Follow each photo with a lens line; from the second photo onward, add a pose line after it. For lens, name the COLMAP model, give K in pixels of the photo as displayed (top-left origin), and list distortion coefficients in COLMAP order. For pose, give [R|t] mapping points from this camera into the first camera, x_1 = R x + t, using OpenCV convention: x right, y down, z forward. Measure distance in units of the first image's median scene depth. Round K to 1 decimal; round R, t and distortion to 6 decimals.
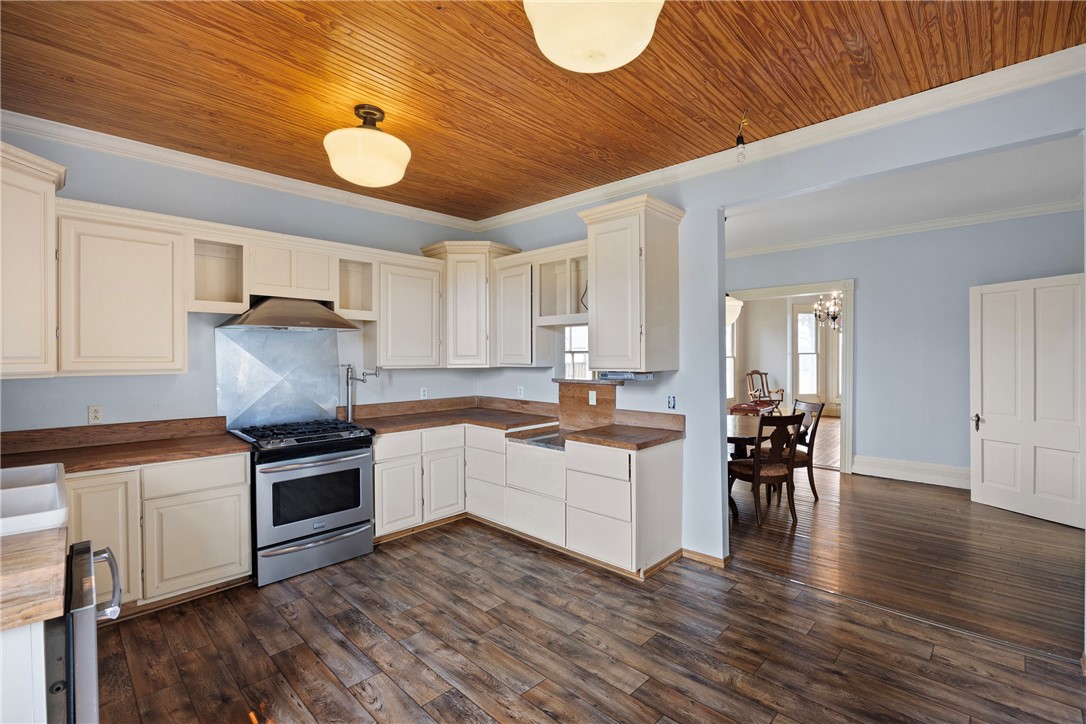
lens RADIAL K [[496.0, 0, 543.0], [0, 496.0, 362.0], [0, 0, 1]] dist [-0.001155, -0.000093]
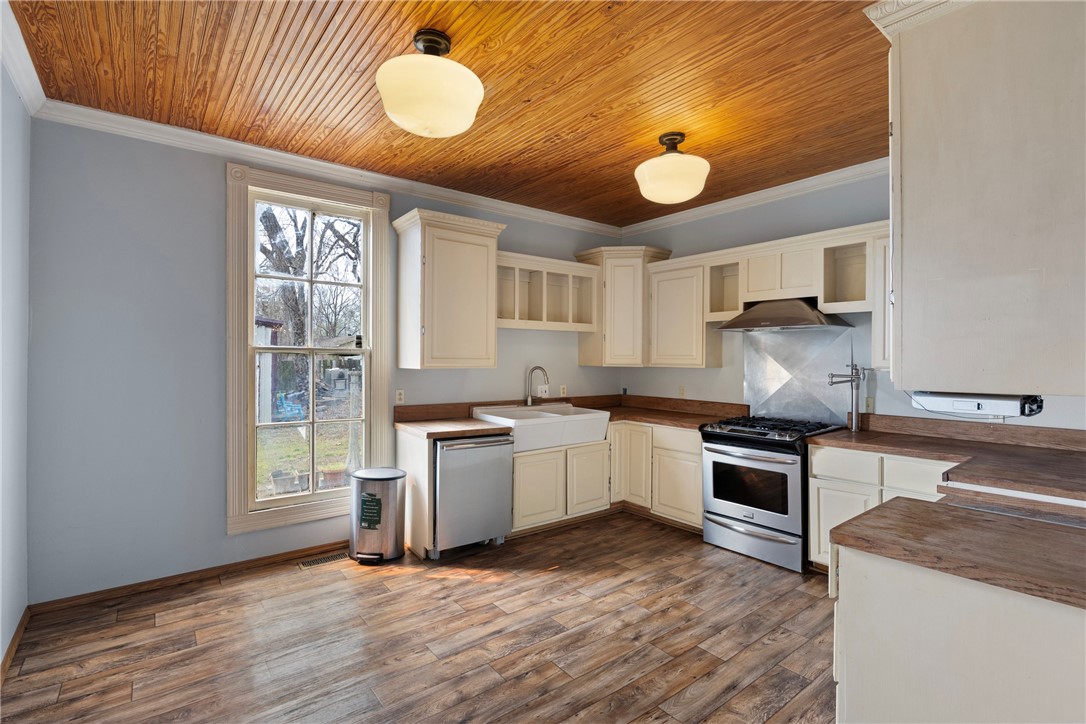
lens RADIAL K [[512.5, 0, 549.5], [0, 512.5, 352.0], [0, 0, 1]] dist [-0.017308, 0.000246]
pose [[-0.141283, -0.011588, -0.989901, 0.846658], [-0.016093, 0.999826, -0.009408, 0.000505], [0.989838, 0.014602, -0.141445, 0.901358]]
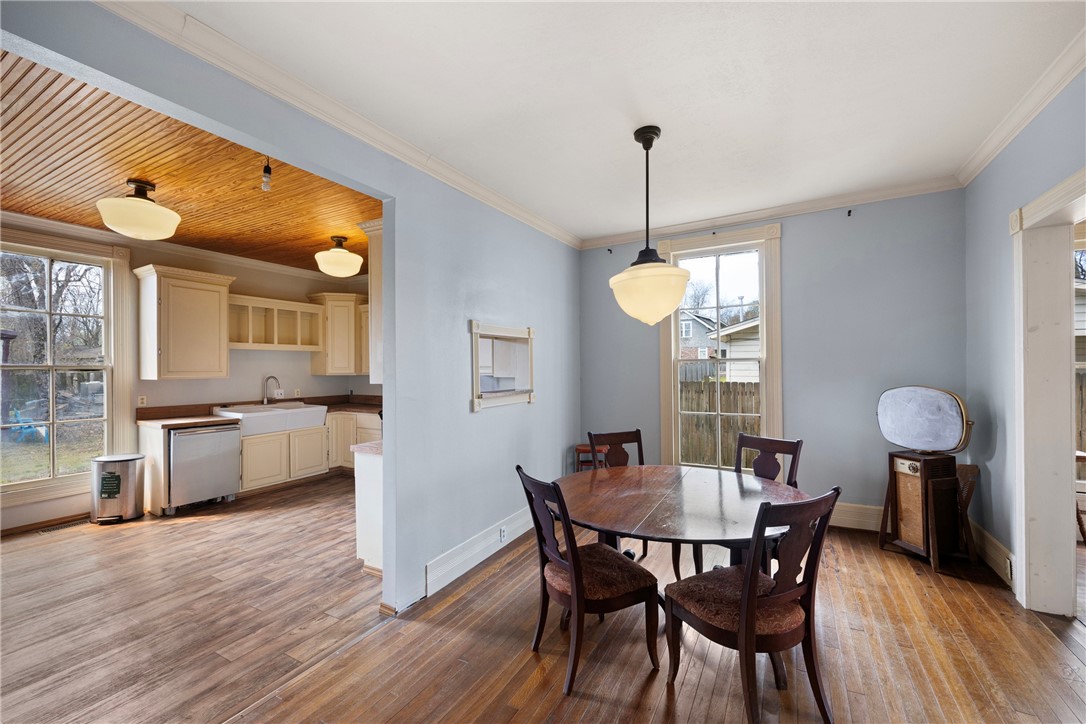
lens RADIAL K [[439.8, 0, 543.0], [0, 439.8, 362.0], [0, 0, 1]] dist [-0.000686, -0.000258]
pose [[0.248586, -0.009901, -0.968559, 1.469193], [-0.005118, 0.999920, -0.011535, -0.015854], [0.968596, 0.007825, 0.248516, 1.341601]]
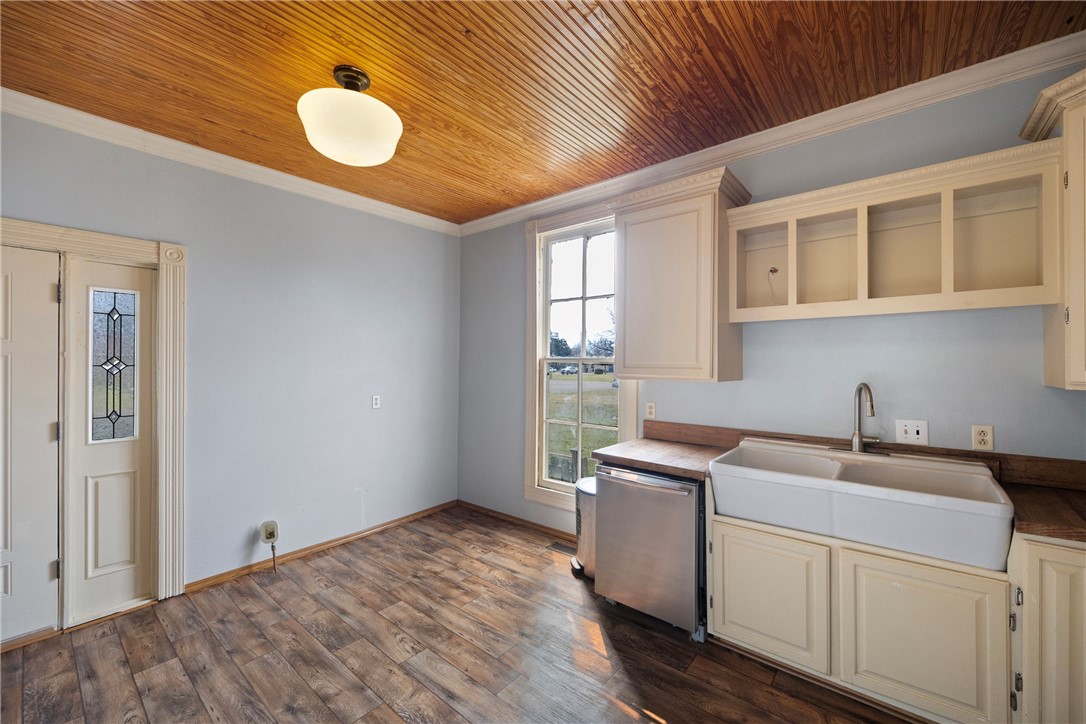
lens RADIAL K [[434.4, 0, 544.9], [0, 434.4, 360.9], [0, 0, 1]] dist [-0.000204, -0.000001]
pose [[-0.997857, 0.001060, -0.065424, -0.216250], [0.000815, 0.999993, 0.003761, -0.009642], [0.065428, 0.003700, -0.997850, 1.375299]]
